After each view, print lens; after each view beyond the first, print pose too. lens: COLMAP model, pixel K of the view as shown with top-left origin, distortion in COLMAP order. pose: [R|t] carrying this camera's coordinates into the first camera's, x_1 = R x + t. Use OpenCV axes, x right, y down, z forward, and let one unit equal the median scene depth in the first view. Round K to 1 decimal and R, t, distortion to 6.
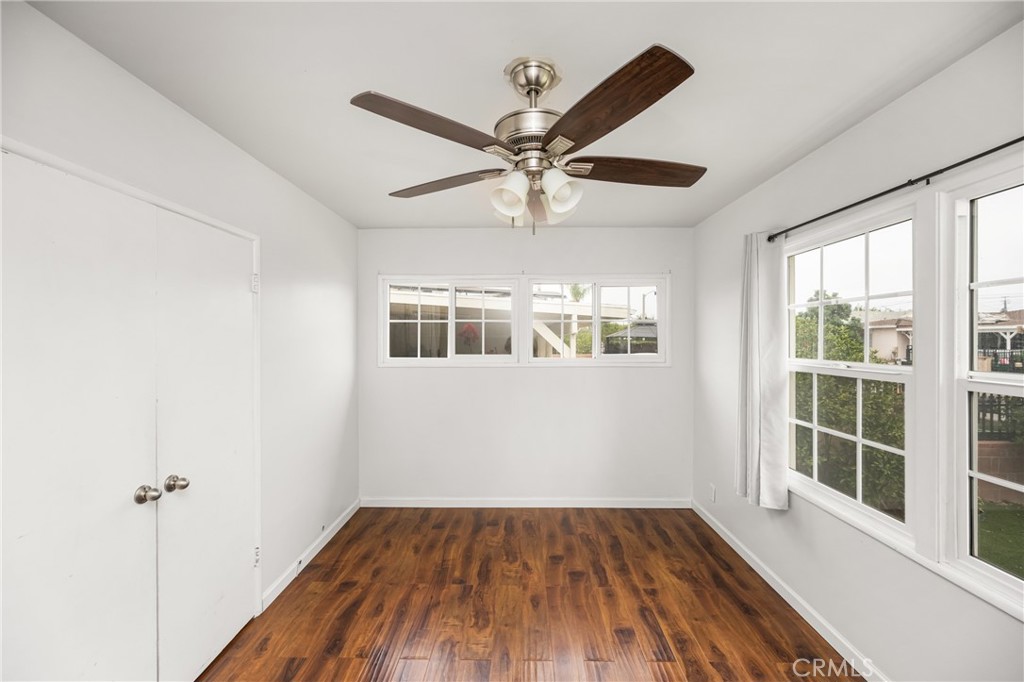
lens RADIAL K [[406.0, 0, 510.5], [0, 406.0, 337.3], [0, 0, 1]] dist [0.001507, -0.001223]
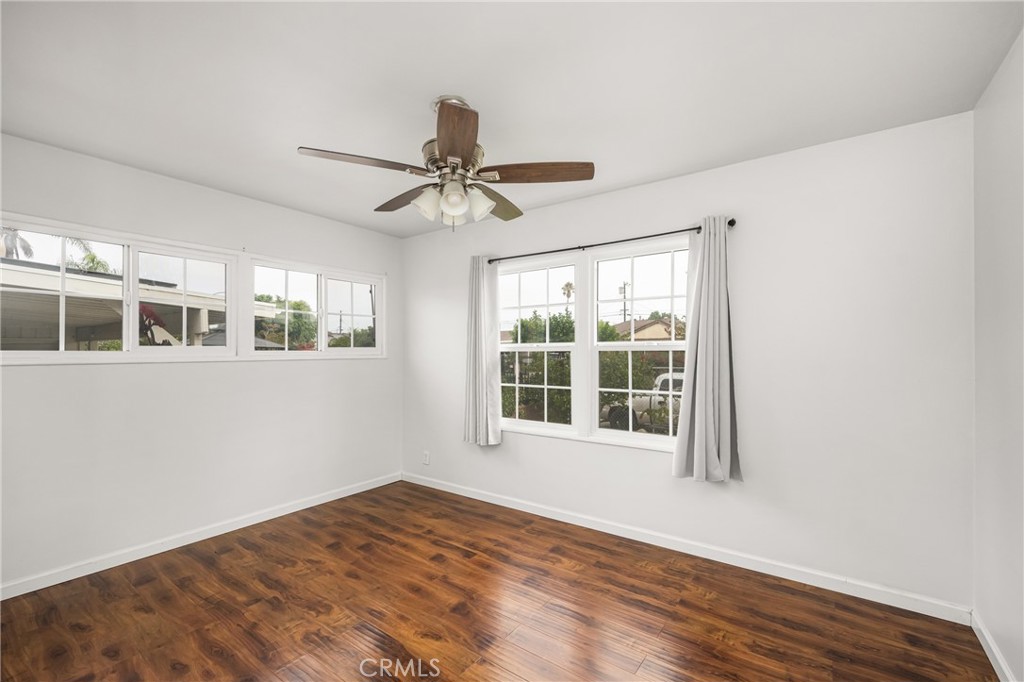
lens RADIAL K [[440.9, 0, 508.7], [0, 440.9, 348.3], [0, 0, 1]] dist [-0.000327, -0.001469]
pose [[0.576520, 0.007752, 0.817046, -0.562695], [-0.001368, 0.999963, -0.008523, 0.074970], [-0.817082, 0.003796, 0.576510, 0.027585]]
